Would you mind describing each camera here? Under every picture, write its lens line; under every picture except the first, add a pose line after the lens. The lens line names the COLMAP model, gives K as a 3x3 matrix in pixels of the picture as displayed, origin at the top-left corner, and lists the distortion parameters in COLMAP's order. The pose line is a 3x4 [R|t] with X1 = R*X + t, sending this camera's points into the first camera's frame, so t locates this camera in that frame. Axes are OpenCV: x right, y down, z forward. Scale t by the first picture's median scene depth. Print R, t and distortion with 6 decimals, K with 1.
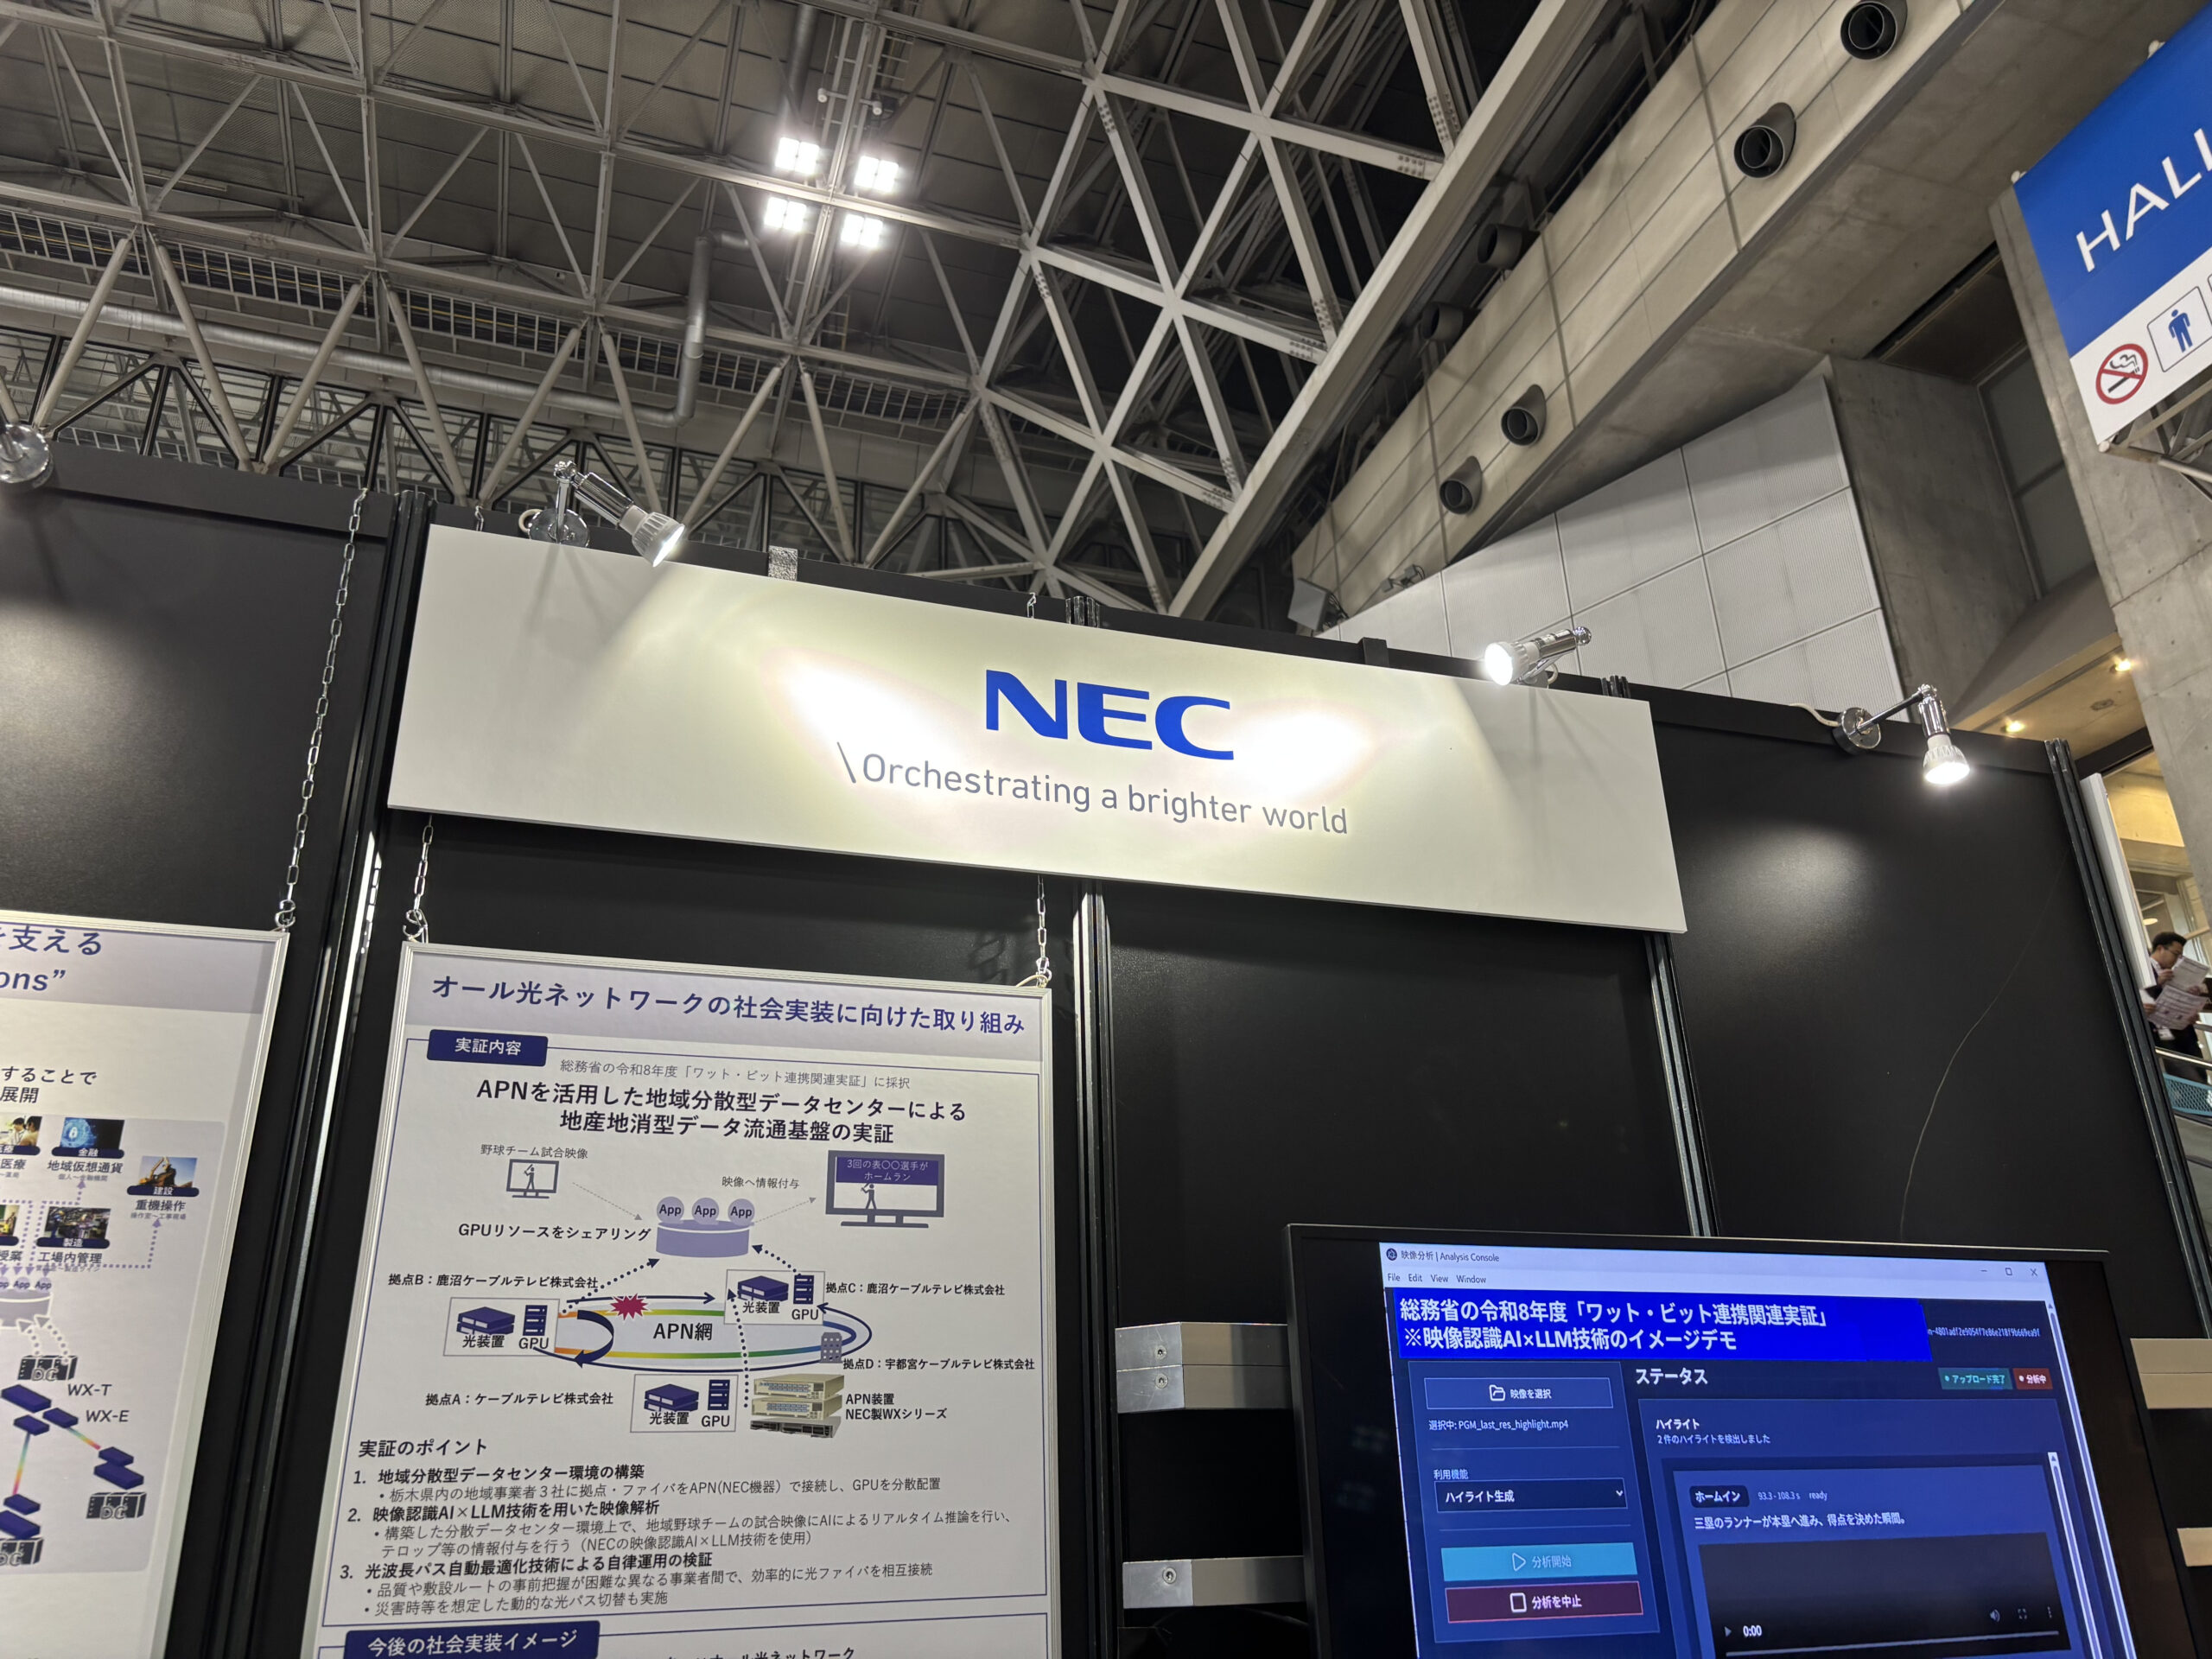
lens RADIAL K [[1684.6, 0, 1118.8], [0, 1684.6, 812.2], [0, 0, 1]] dist [0.047650, -0.056824]
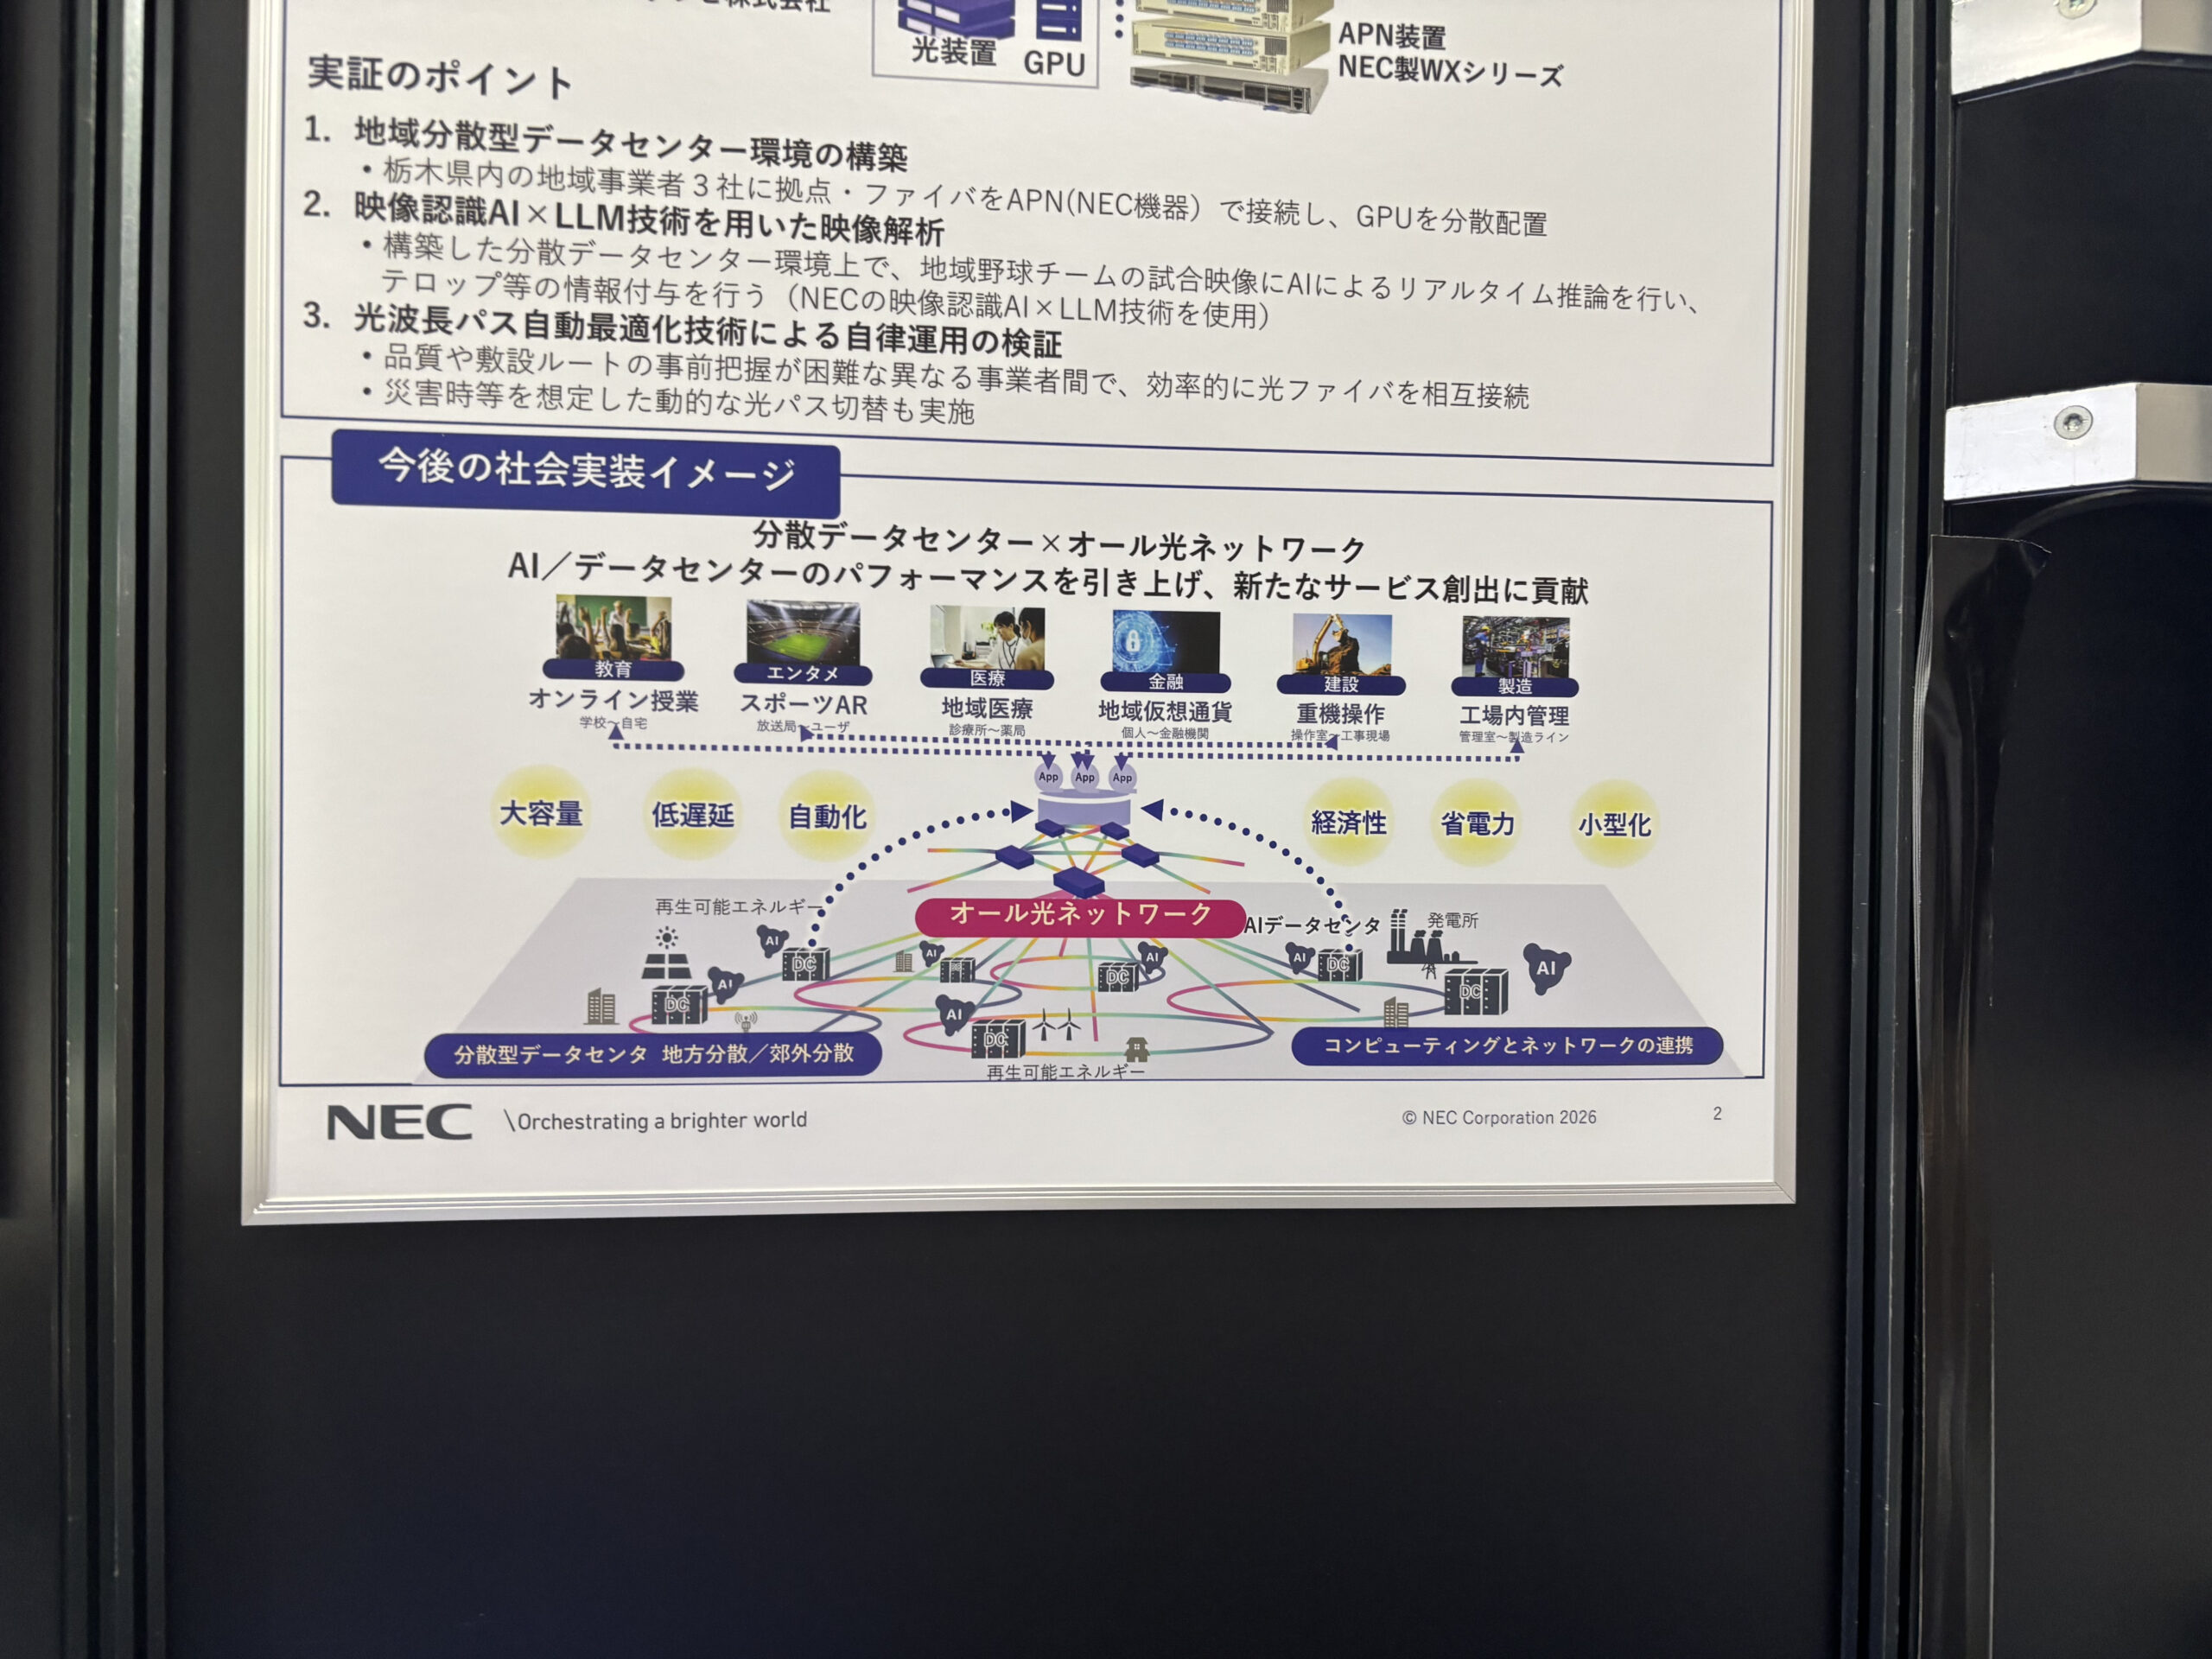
lens RADIAL K [[1684.6, 0, 1093.3], [0, 1684.6, 836.3], [0, 0, 1]] dist [0.047650, -0.056824]
pose [[0.970841, 0.048002, -0.234870, -0.116771], [0.054255, 0.910329, 0.410314, 0.377702], [0.233505, -0.411093, 0.881180, 0.543385]]
